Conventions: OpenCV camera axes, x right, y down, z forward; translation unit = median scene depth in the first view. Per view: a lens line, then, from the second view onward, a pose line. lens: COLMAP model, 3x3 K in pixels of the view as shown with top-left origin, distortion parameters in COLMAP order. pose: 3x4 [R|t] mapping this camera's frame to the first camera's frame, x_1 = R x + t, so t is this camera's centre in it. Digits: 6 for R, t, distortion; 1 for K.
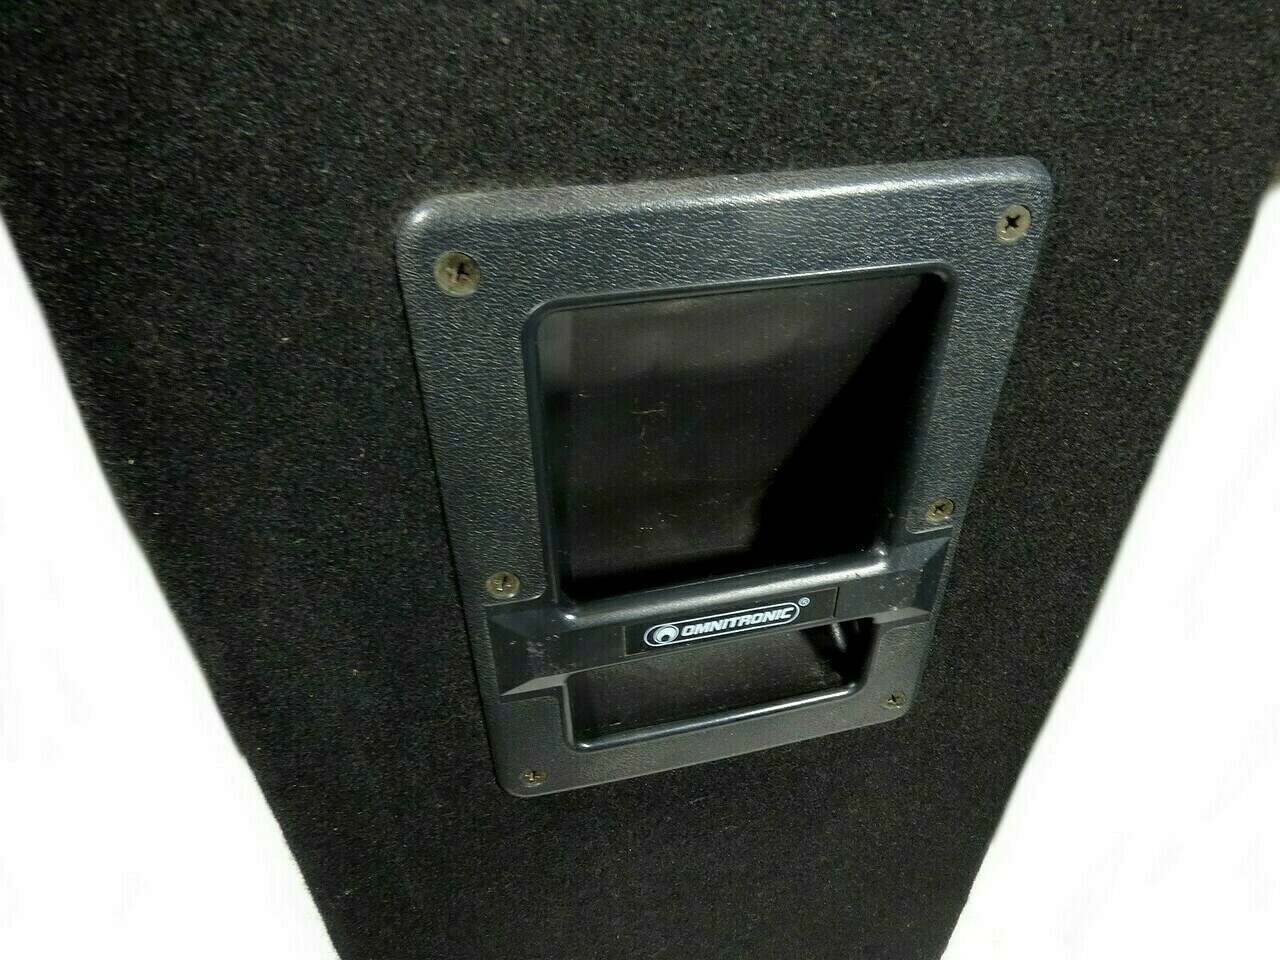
lens RADIAL K [[795.6, 0, 649.1], [0, 795.6, 485.3], [0, 0, 1]] dist [-0.017671, -0.002673]
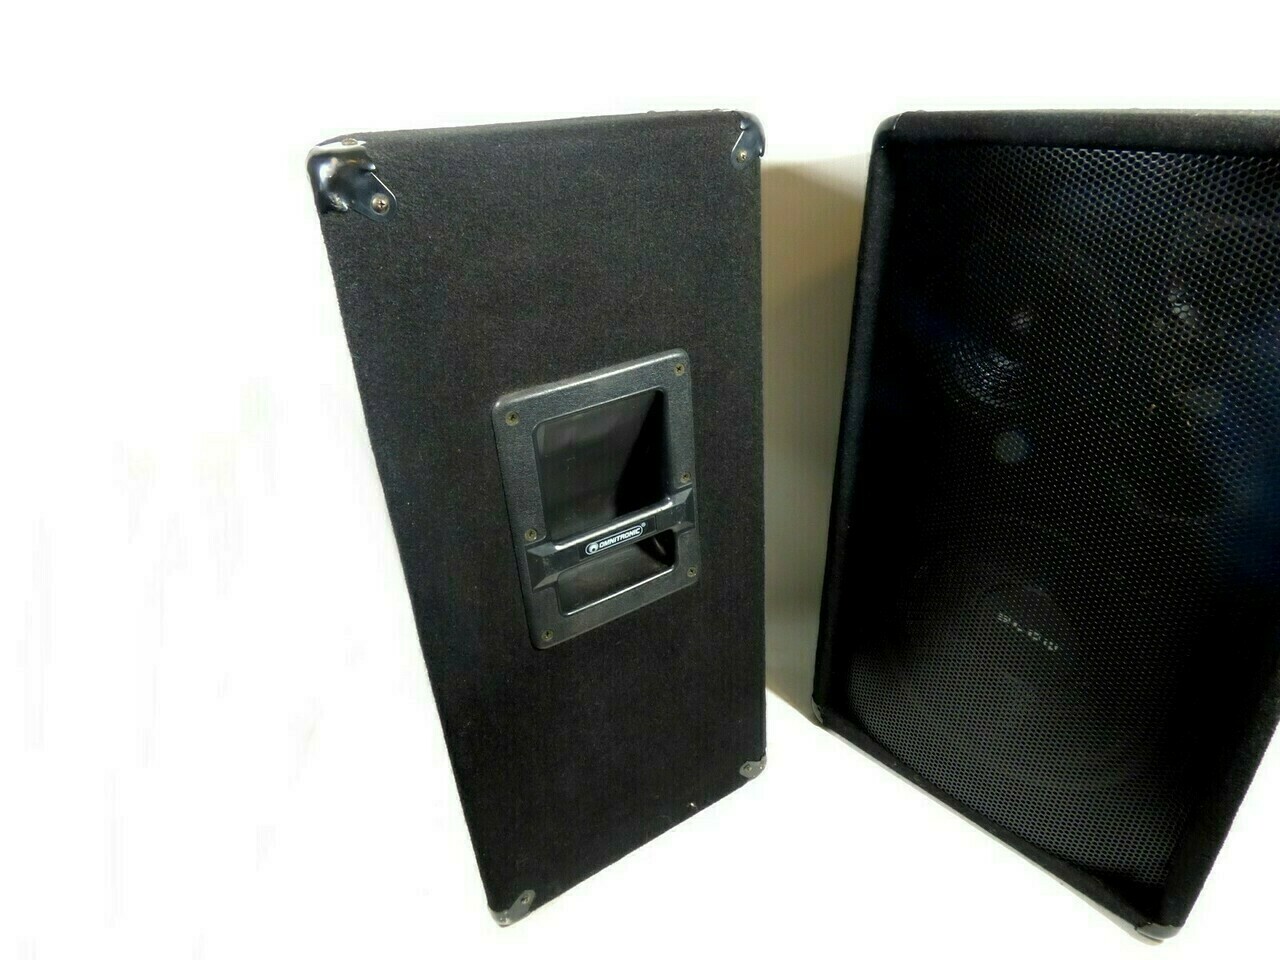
lens RADIAL K [[795.6, 0, 638.8], [0, 795.6, 477.9], [0, 0, 1]] dist [-0.017671, -0.002673]
pose [[0.943941, -0.205044, 0.258714, -0.469531], [0.244900, 0.960478, -0.132309, 0.364073], [-0.221360, 0.188251, 0.956850, -1.522158]]
